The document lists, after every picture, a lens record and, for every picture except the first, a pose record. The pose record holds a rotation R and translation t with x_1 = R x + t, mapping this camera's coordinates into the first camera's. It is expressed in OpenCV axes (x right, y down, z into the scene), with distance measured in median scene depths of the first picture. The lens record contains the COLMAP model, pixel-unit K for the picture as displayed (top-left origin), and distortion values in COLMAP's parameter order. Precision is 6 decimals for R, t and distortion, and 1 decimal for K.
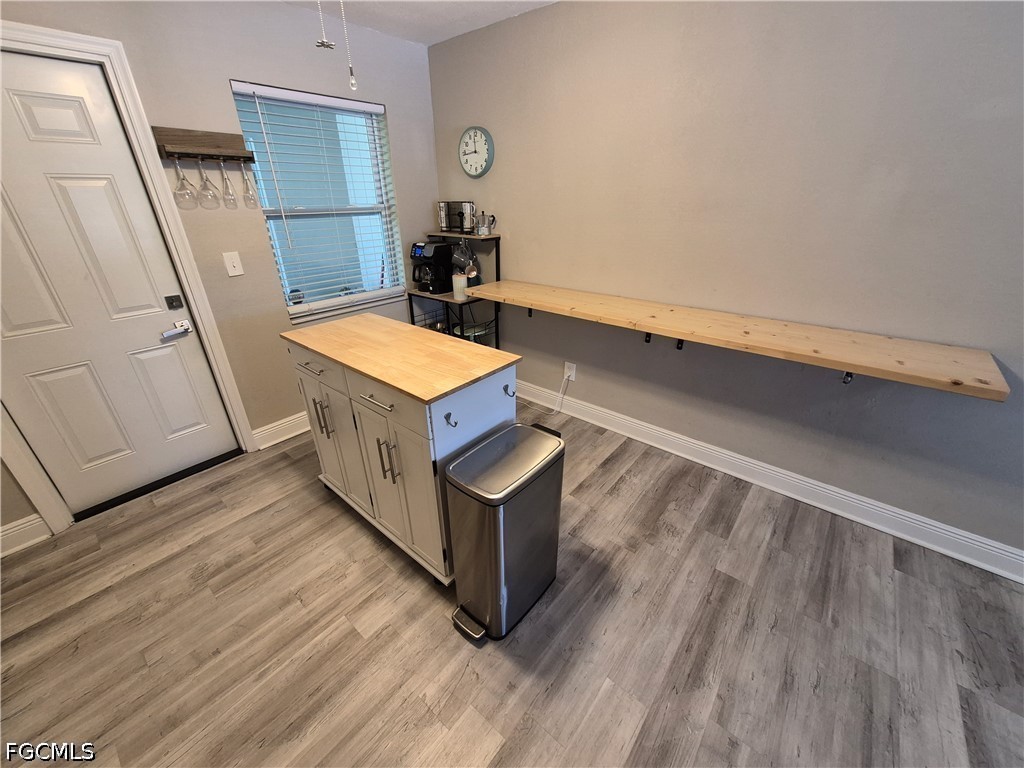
lens RADIAL K [[400.4, 0, 507.9], [0, 400.4, 390.6], [0, 0, 1]] dist [0.006195, -0.000672]
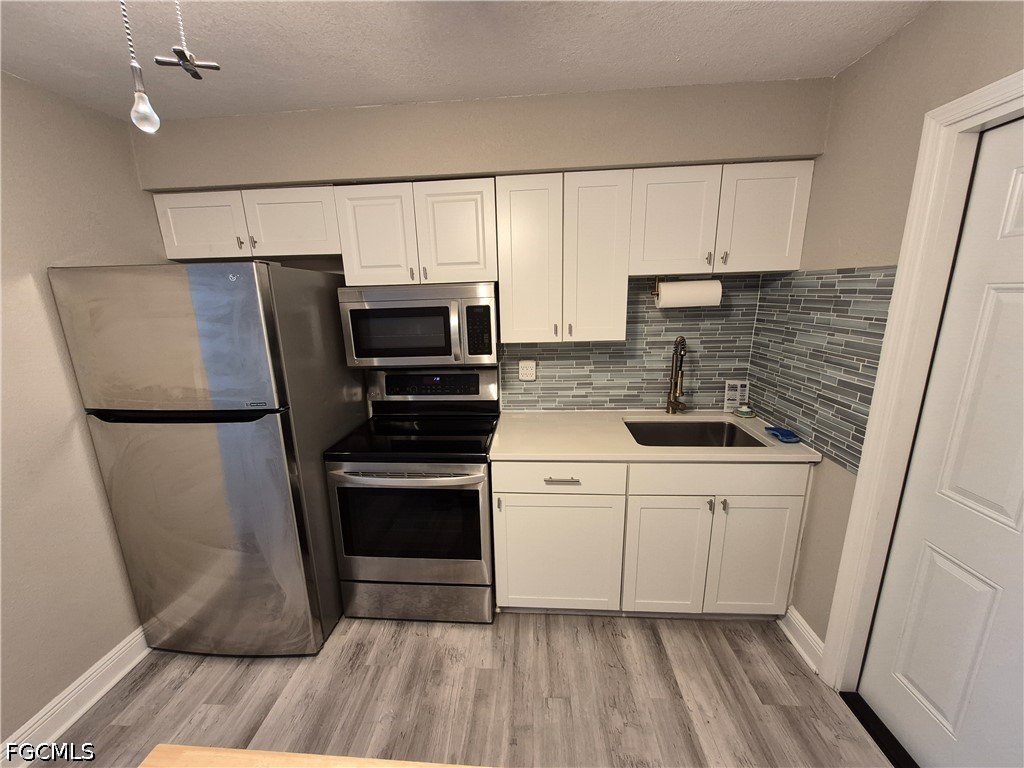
lens RADIAL K [[400.4, 0, 505.5], [0, 400.4, 388.0], [0, 0, 1]] dist [0.006195, -0.000672]
pose [[-0.807244, 0.166846, -0.566144, -0.240408], [-0.226336, 0.798372, 0.558010, -0.510758], [0.545095, 0.578589, -0.606718, 0.908411]]
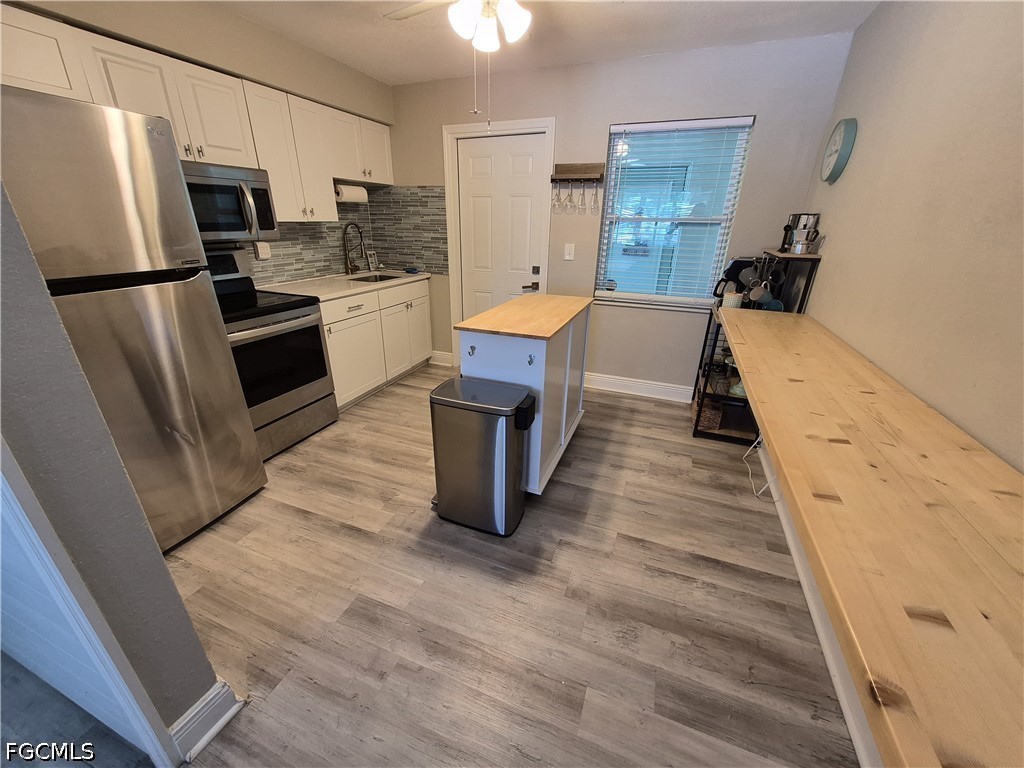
lens RADIAL K [[400.4, 0, 506.4], [0, 400.4, 391.2], [0, 0, 1]] dist [0.006195, -0.000672]
pose [[0.323653, 0.386497, -0.863637, 0.907929], [-0.430418, 0.872997, 0.229383, -0.138762], [0.842608, 0.297485, 0.448904, 0.386859]]
